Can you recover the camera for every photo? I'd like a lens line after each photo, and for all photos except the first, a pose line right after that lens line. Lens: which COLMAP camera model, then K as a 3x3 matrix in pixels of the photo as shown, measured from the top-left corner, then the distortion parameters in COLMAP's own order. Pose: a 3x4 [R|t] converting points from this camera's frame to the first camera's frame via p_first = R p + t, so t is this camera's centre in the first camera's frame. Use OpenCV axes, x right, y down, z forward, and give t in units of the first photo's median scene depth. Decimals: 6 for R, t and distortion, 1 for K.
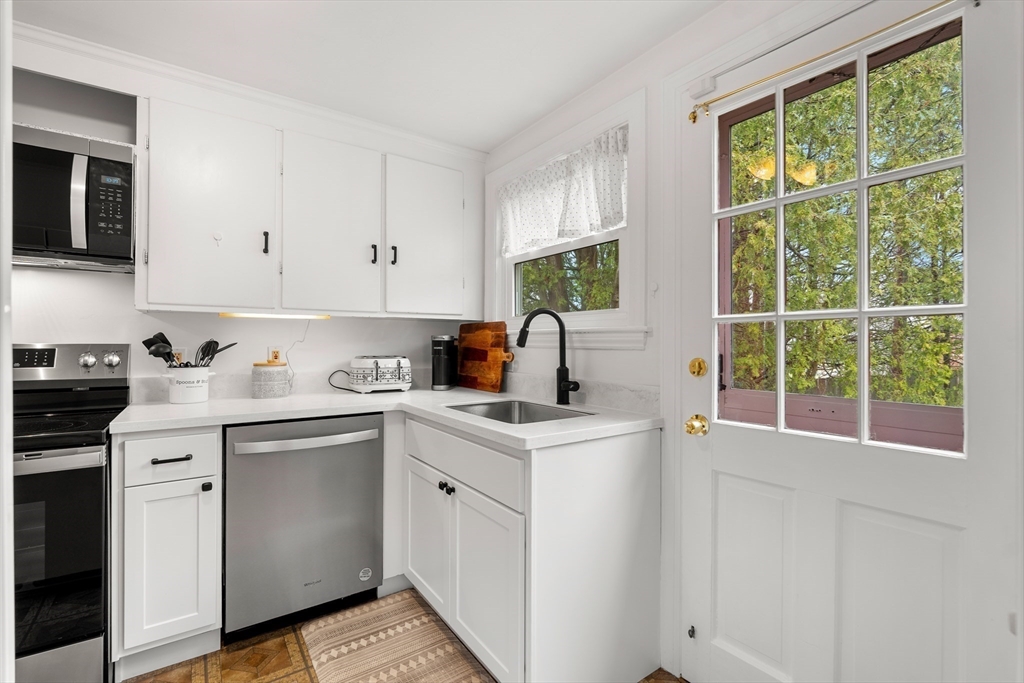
lens RADIAL K [[456.0, 0, 512.9], [0, 456.0, 339.1], [0, 0, 1]] dist [-0.004457, -0.000910]
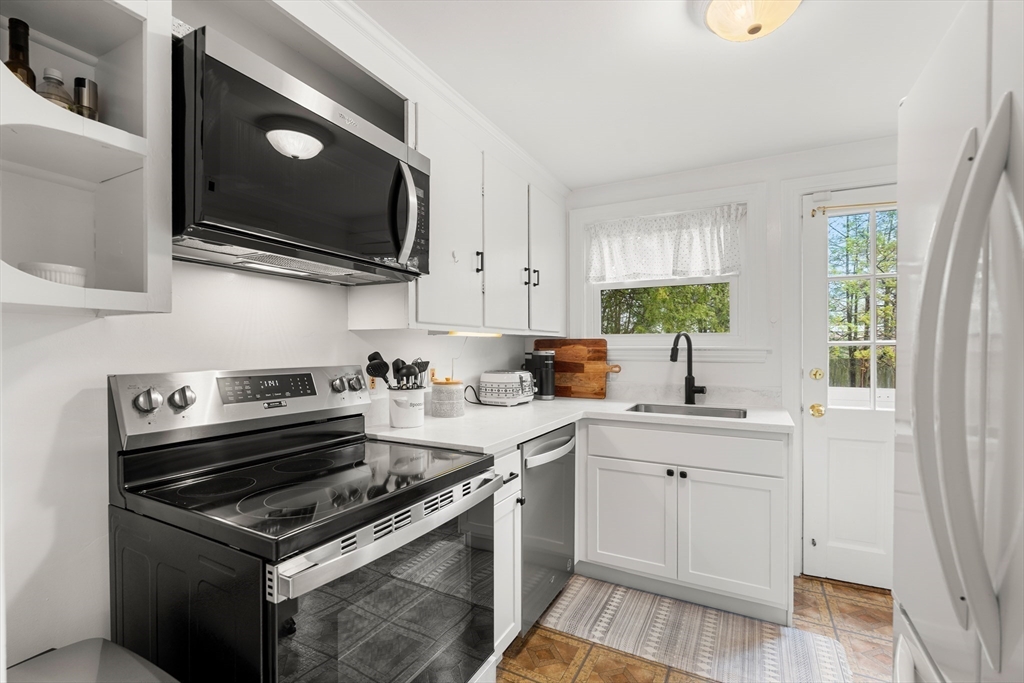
lens RADIAL K [[456.0, 0, 512.5], [0, 456.0, 348.2], [0, 0, 1]] dist [-0.004457, -0.000910]
pose [[0.891341, -0.003756, 0.453318, -0.929147], [0.000505, 0.999973, 0.007293, -0.027834], [-0.453333, -0.006271, 0.891319, 0.058494]]
